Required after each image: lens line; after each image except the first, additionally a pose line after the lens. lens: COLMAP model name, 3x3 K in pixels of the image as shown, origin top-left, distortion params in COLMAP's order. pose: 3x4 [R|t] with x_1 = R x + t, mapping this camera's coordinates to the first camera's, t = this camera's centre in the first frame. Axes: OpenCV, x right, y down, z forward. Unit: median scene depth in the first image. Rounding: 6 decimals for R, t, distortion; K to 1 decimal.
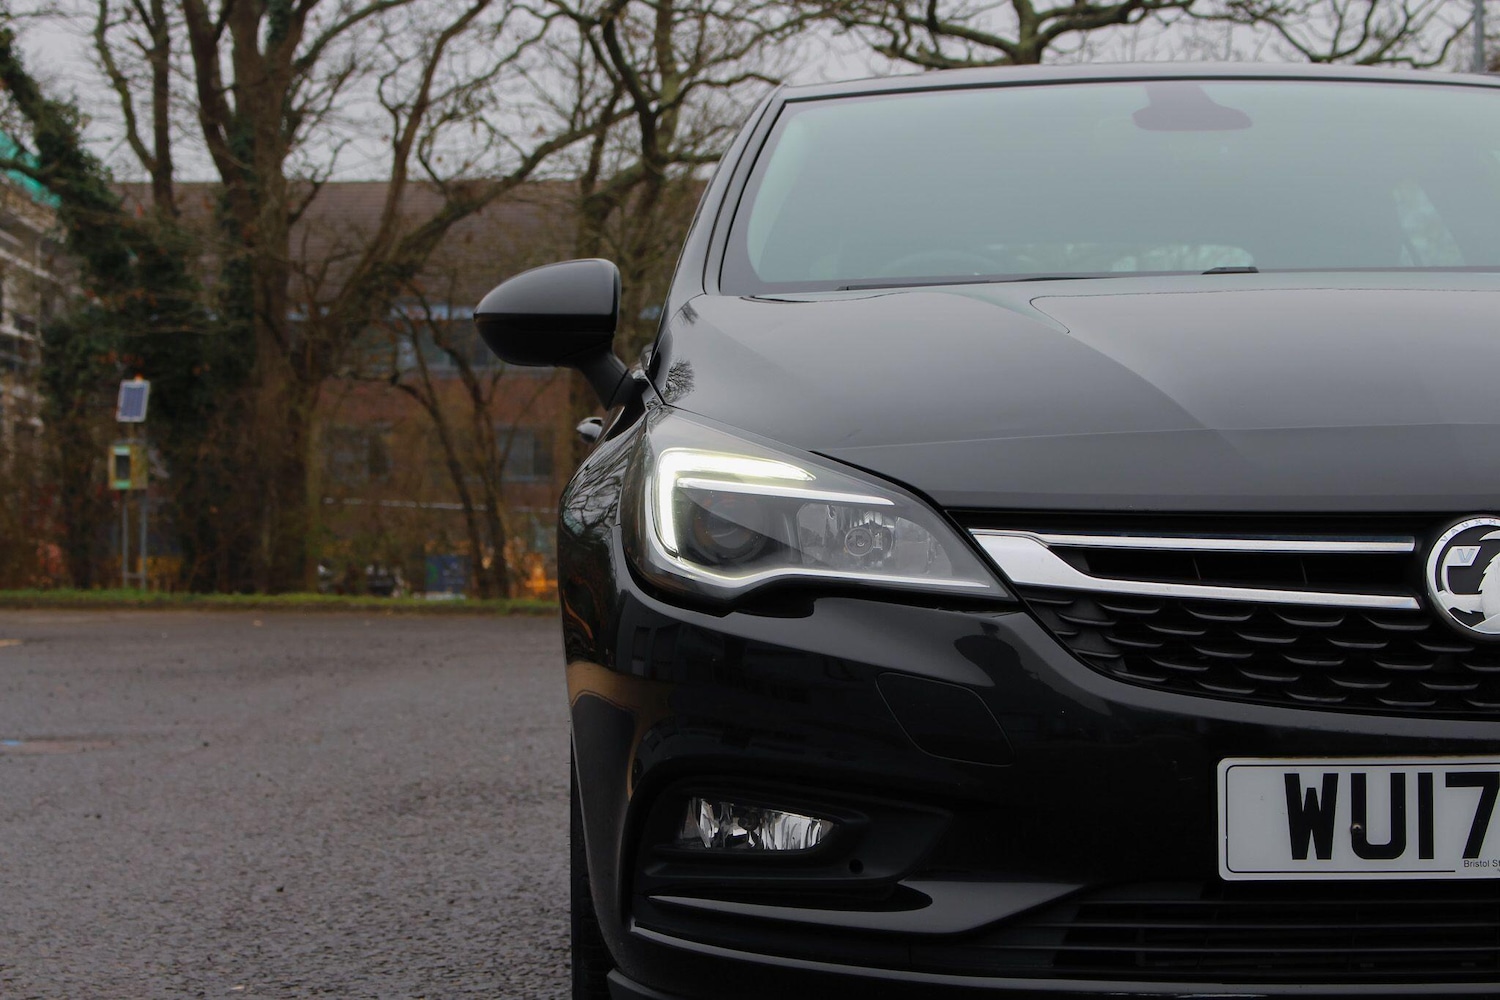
lens RADIAL K [[3218.4, 0, 815.4], [0, 3218.4, 498.6], [0, 0, 1]] dist [0.003999, 0.194837]
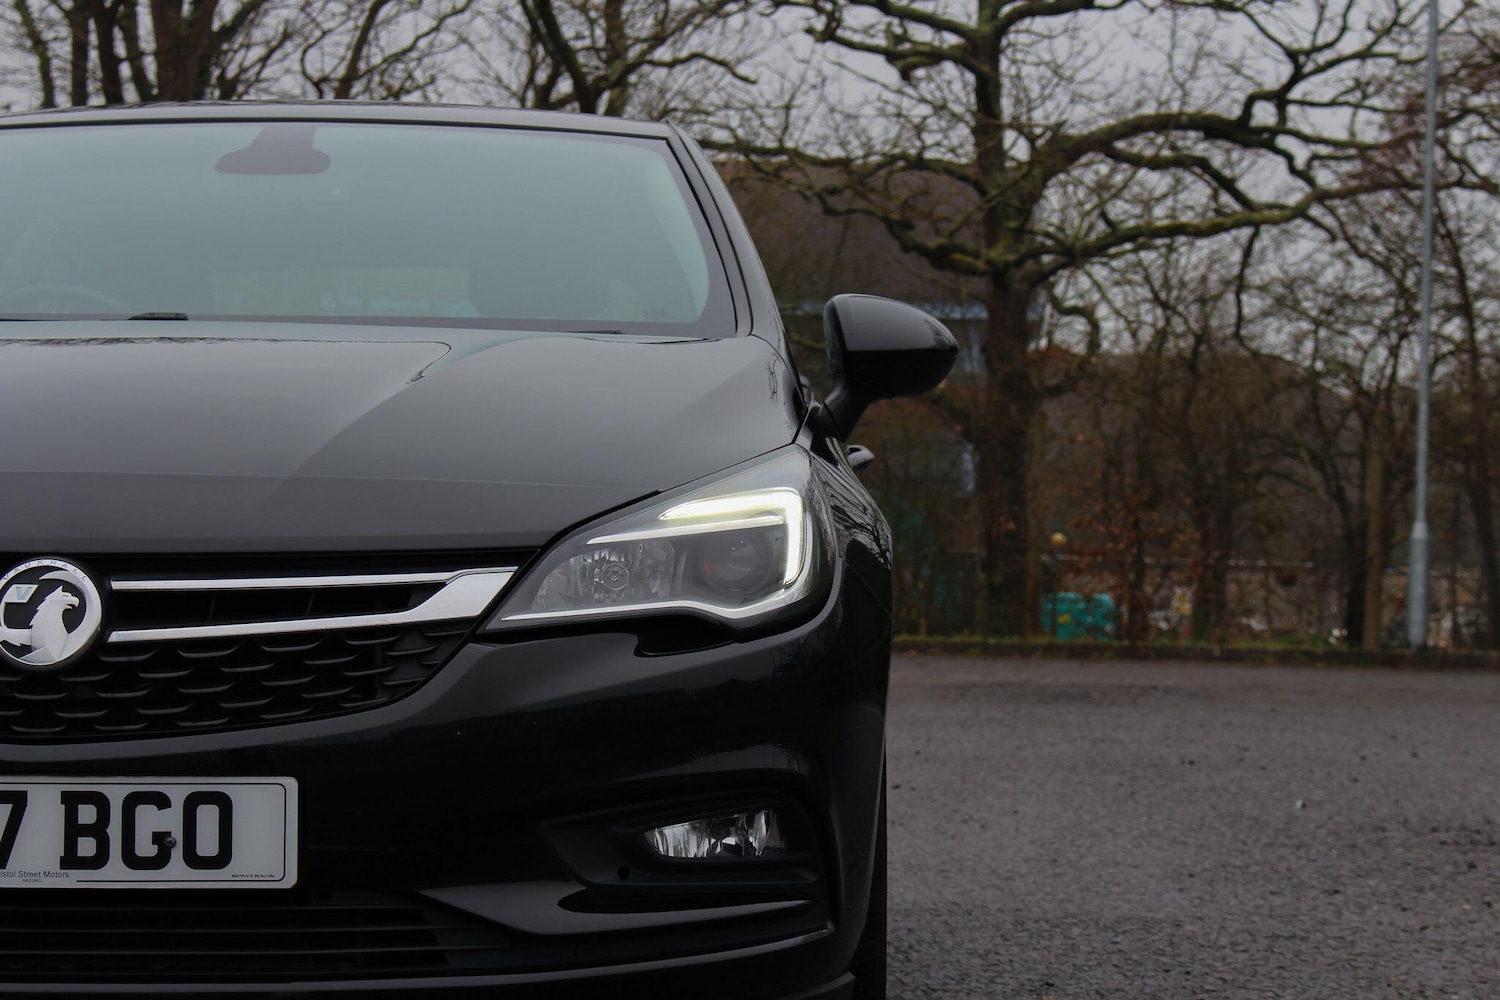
lens RADIAL K [[3560.7, 0, 836.4], [0, 3560.7, 496.9], [0, 0, 1]] dist [0.039627, -0.172993]
pose [[0.999557, 0.024609, -0.016740, 0.228368], [-0.024696, 0.999683, -0.004998, -0.007297], [0.016612, 0.005409, 0.999847, -0.095720]]
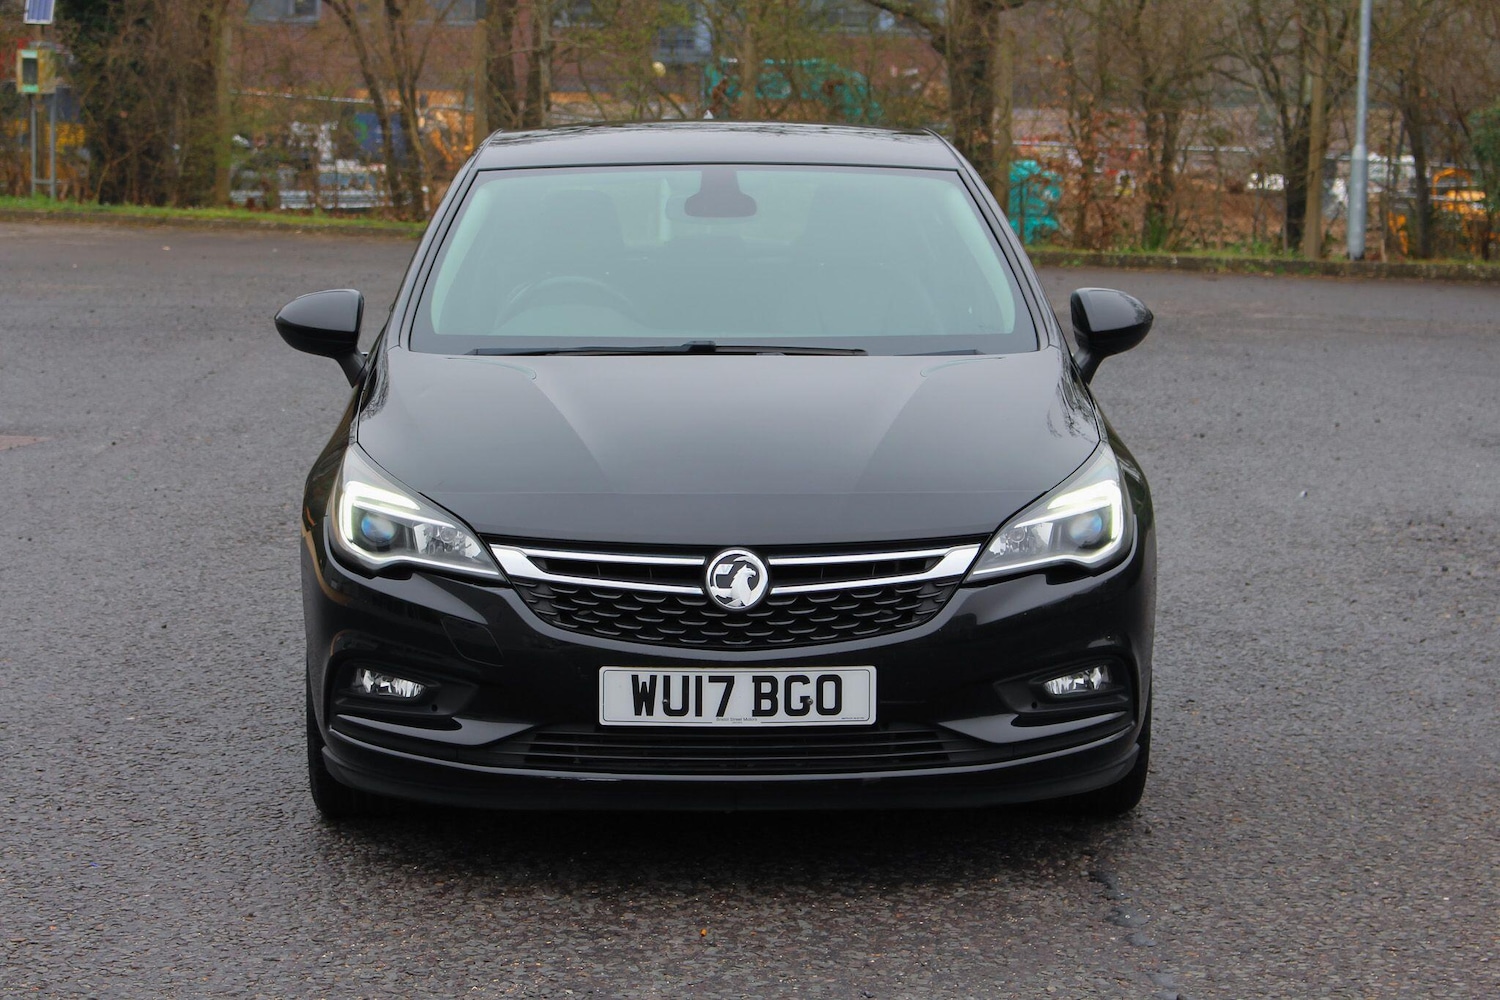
lens RADIAL K [[3560.7, 0, 836.4], [0, 3560.7, 496.9], [0, 0, 1]] dist [0.039627, -0.172993]
pose [[0.999749, 0.018415, 0.012748, 0.111232], [-0.019908, 0.991434, 0.129086, -0.146933], [-0.010262, -0.129307, 0.991551, -0.565614]]
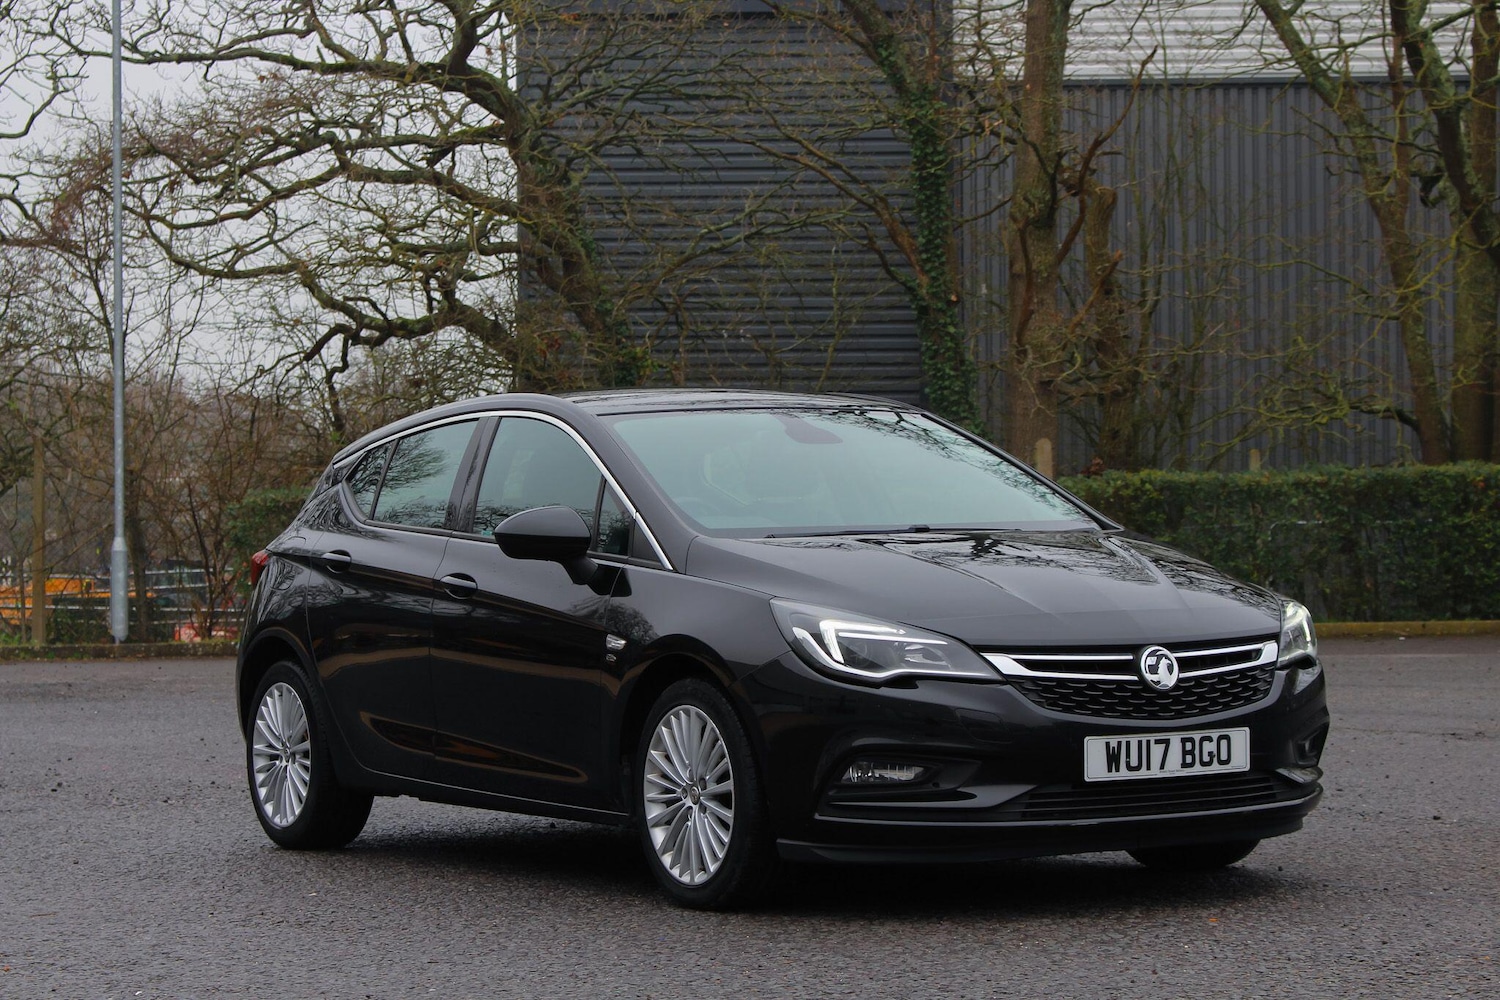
lens RADIAL K [[3560.7, 0, 836.4], [0, 3560.7, 496.9], [0, 0, 1]] dist [0.039627, -0.172993]
pose [[0.862969, 0.002223, 0.505252, -0.718456], [-0.000596, 0.999994, -0.003383, -0.051061], [-0.505257, 0.002618, 0.862965, -0.681817]]
